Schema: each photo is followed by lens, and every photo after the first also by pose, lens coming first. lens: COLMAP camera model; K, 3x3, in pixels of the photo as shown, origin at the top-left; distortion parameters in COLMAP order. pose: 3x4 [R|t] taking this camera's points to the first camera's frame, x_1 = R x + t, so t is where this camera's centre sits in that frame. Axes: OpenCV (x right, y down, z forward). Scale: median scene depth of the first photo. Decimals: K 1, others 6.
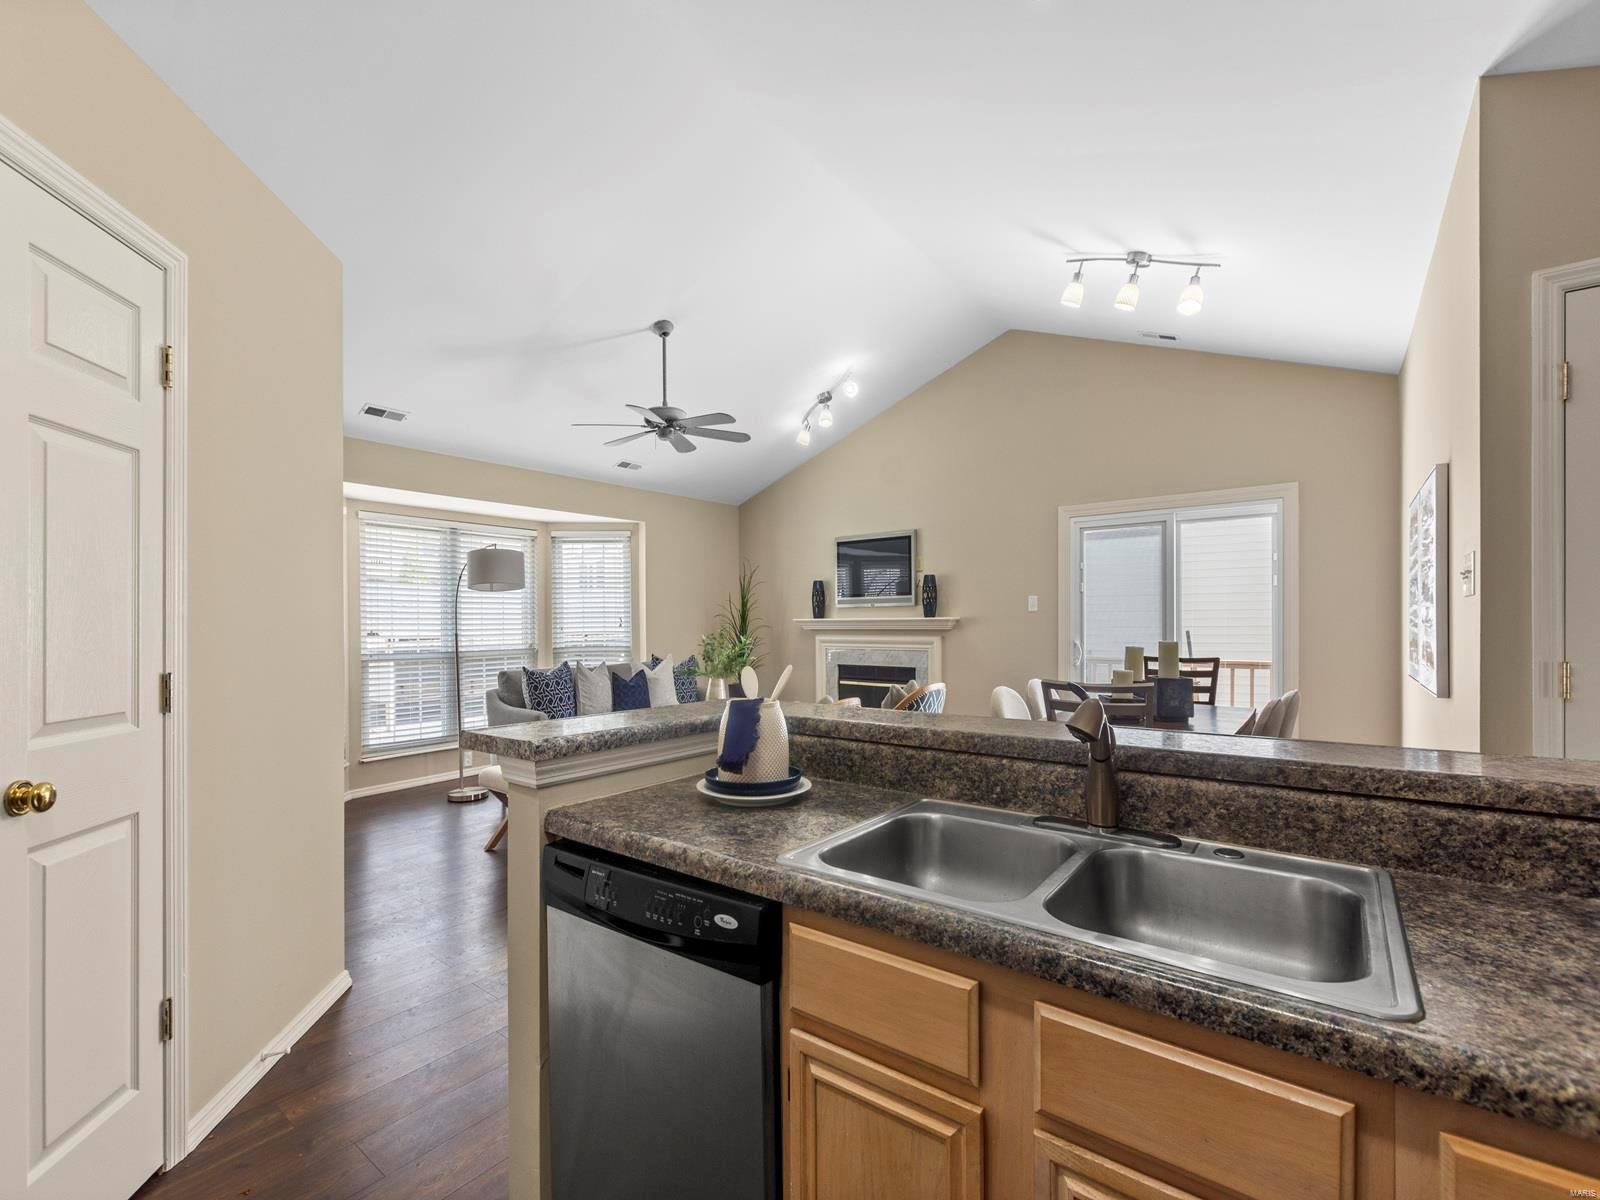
lens RADIAL K [[700.8, 0, 794.0], [0, 700.8, 620.9], [0, 0, 1]] dist [-0.001432, -0.000149]
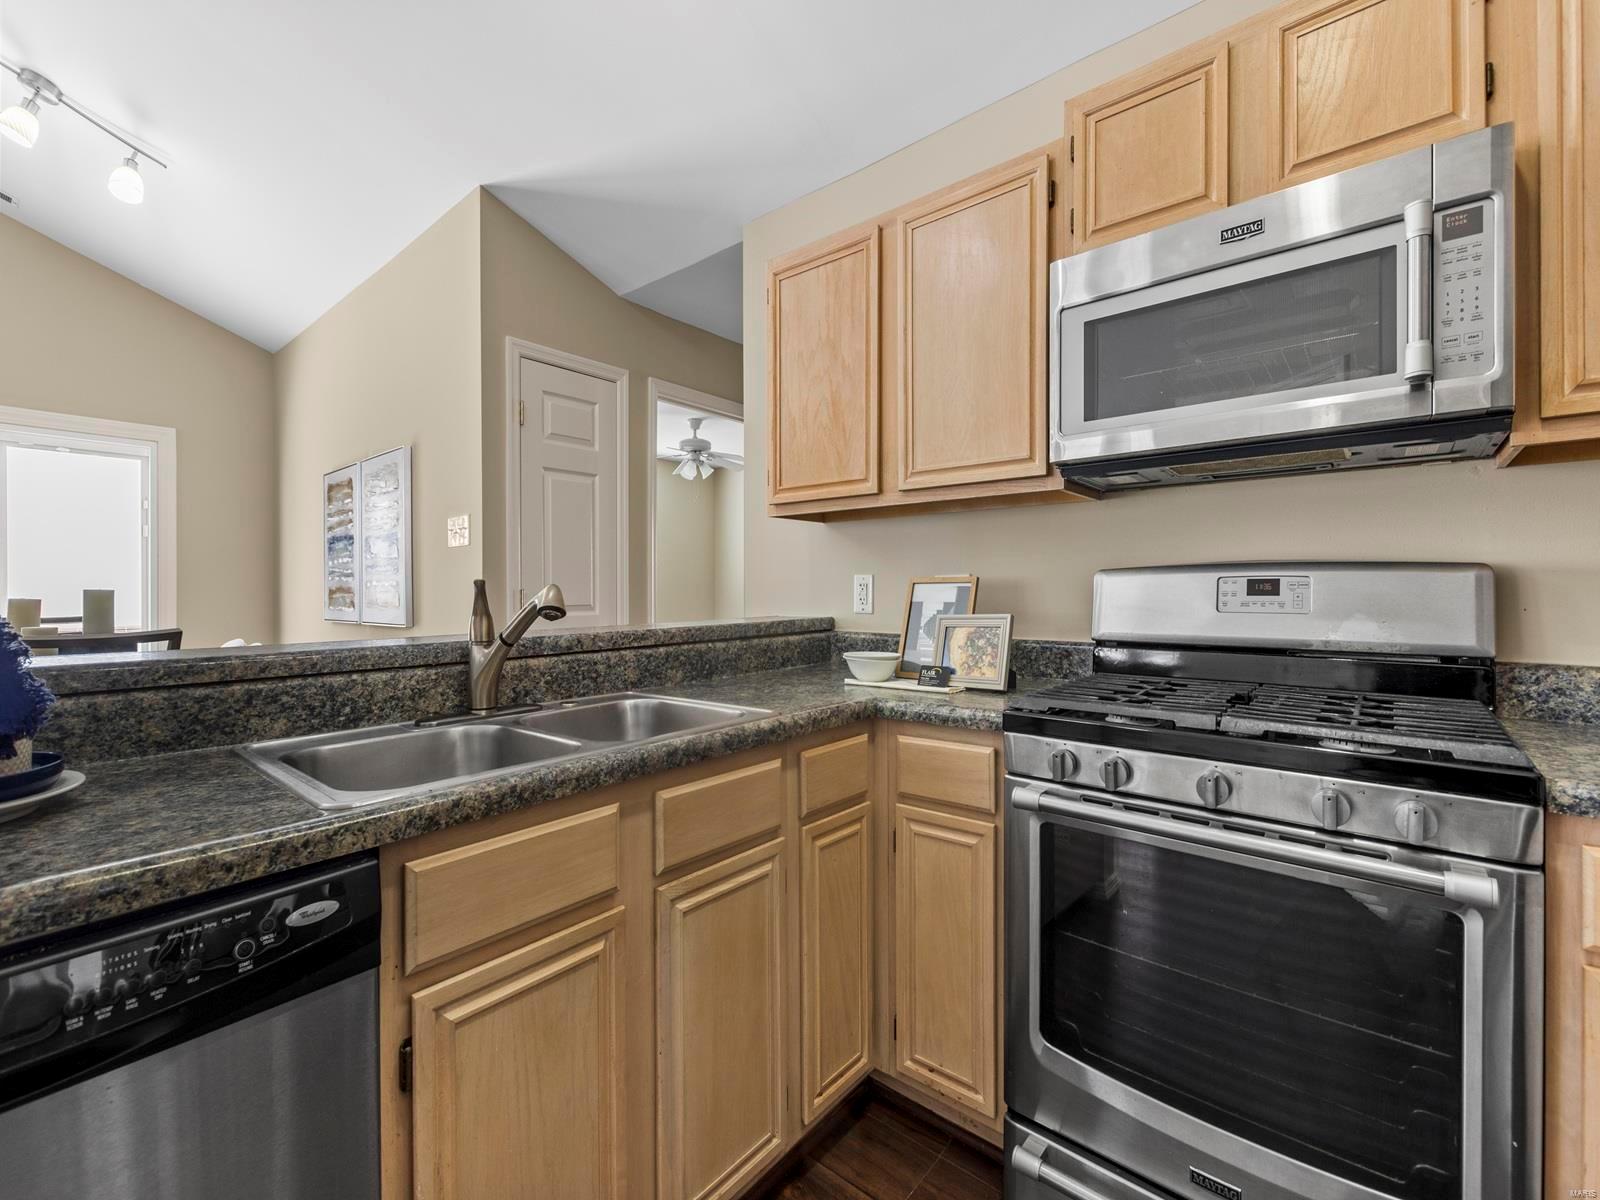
lens RADIAL K [[692.8, 0, 798.0], [0, 692.8, 592.1], [0, 0, 1]] dist [0.000753, -0.000098]
pose [[0.050433, 0.005681, 0.998711, -0.169163], [0.003053, 0.999978, -0.005843, 0.029805], [-0.998723, 0.003343, 0.050414, 0.116510]]
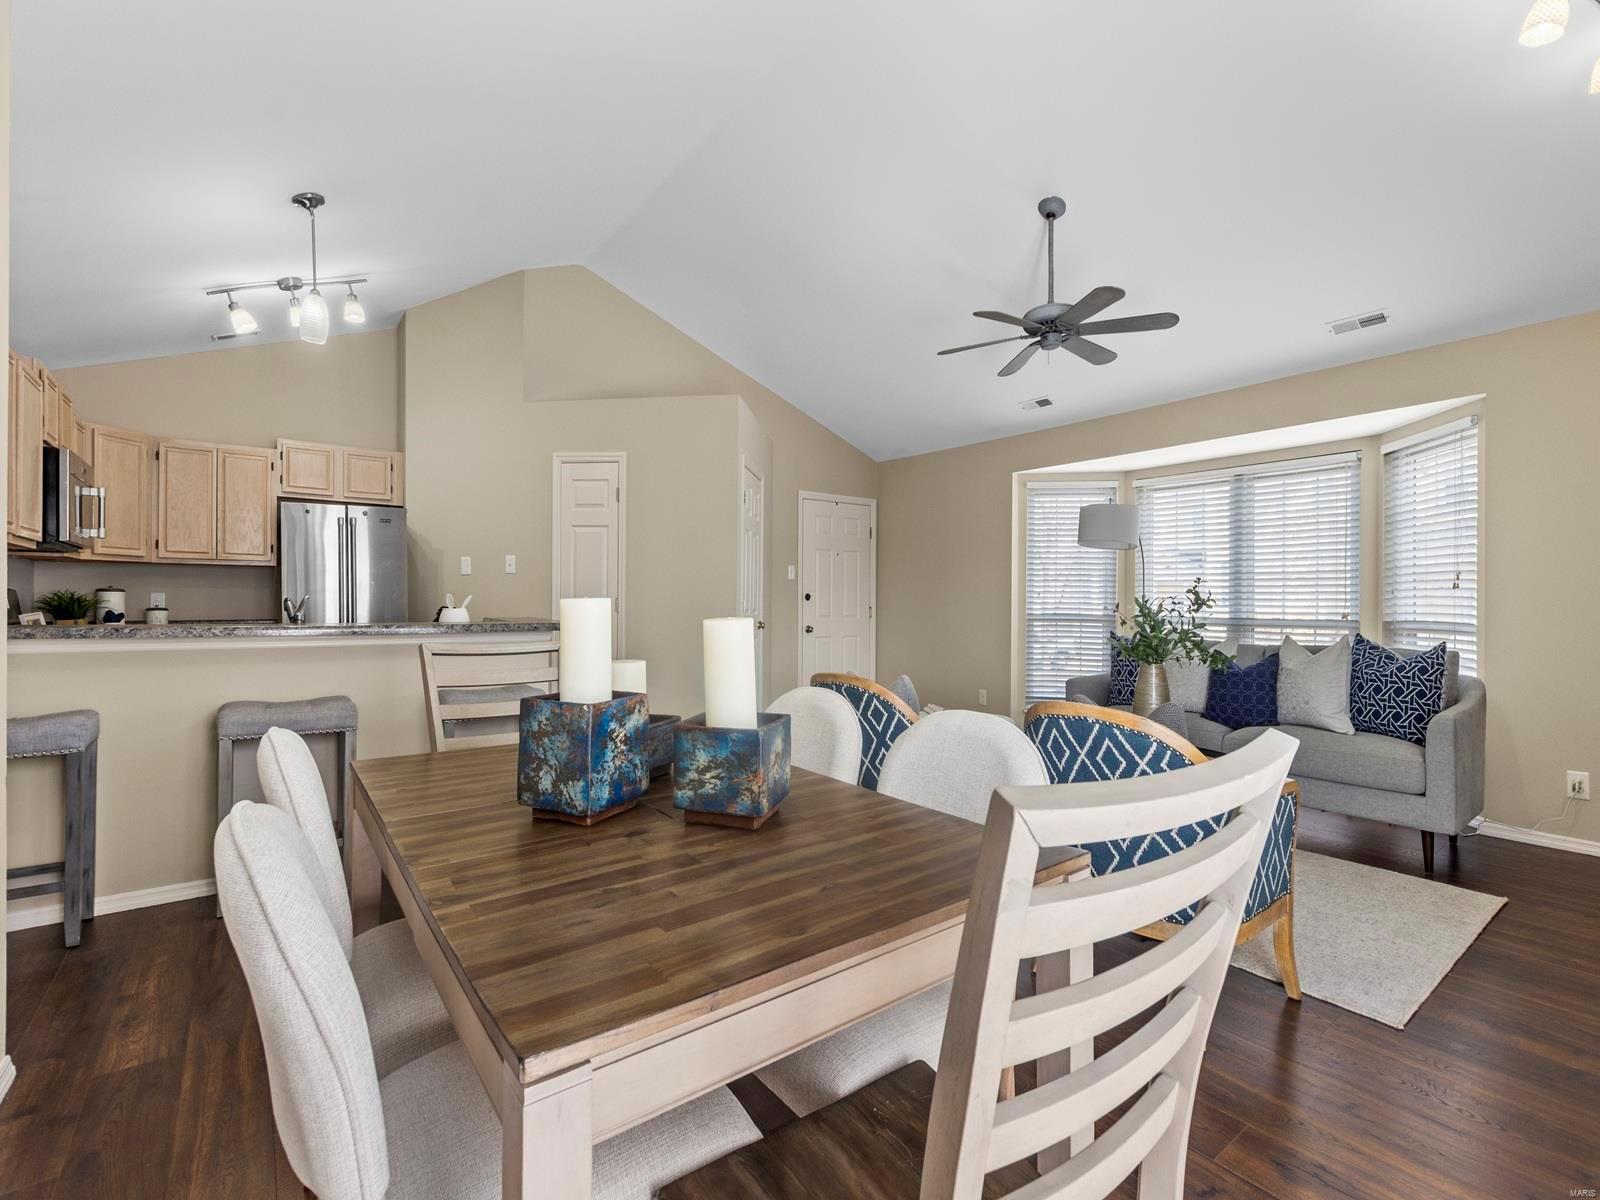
lens RADIAL K [[718.9, 0, 800.0], [0, 718.9, 600.0], [0, 0, 1]] dist [0.000364, -0.000007]
pose [[-0.269778, 0.005987, -0.962904, 0.661779], [-0.002131, 0.999975, 0.006814, 0.020928], [0.962920, 0.003890, -0.269759, 0.925590]]
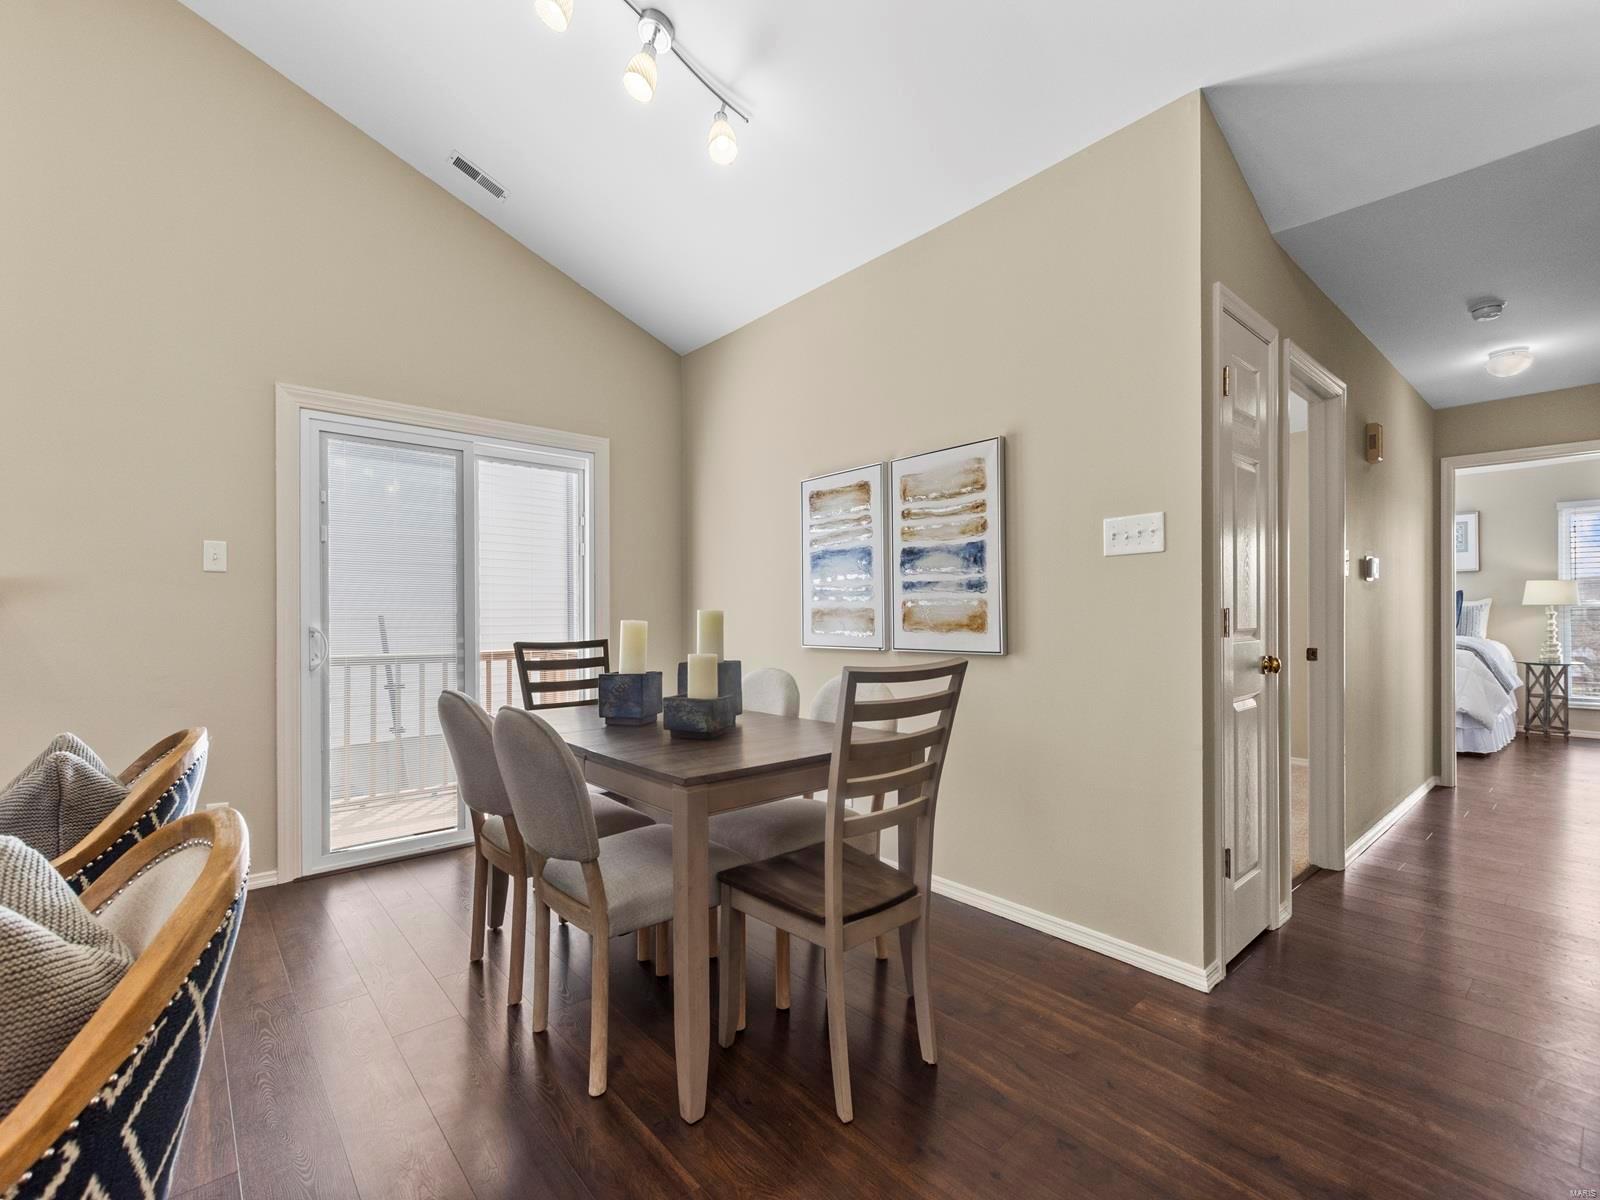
lens RADIAL K [[717.0, 0, 802.7], [0, 717.0, 620.7], [0, 0, 1]] dist [0.000171, -0.000093]
pose [[0.196717, 0.003107, 0.980455, -0.109231], [0.002018, 0.999992, -0.003574, 0.031874], [-0.980458, 0.002681, 0.196709, 0.588028]]
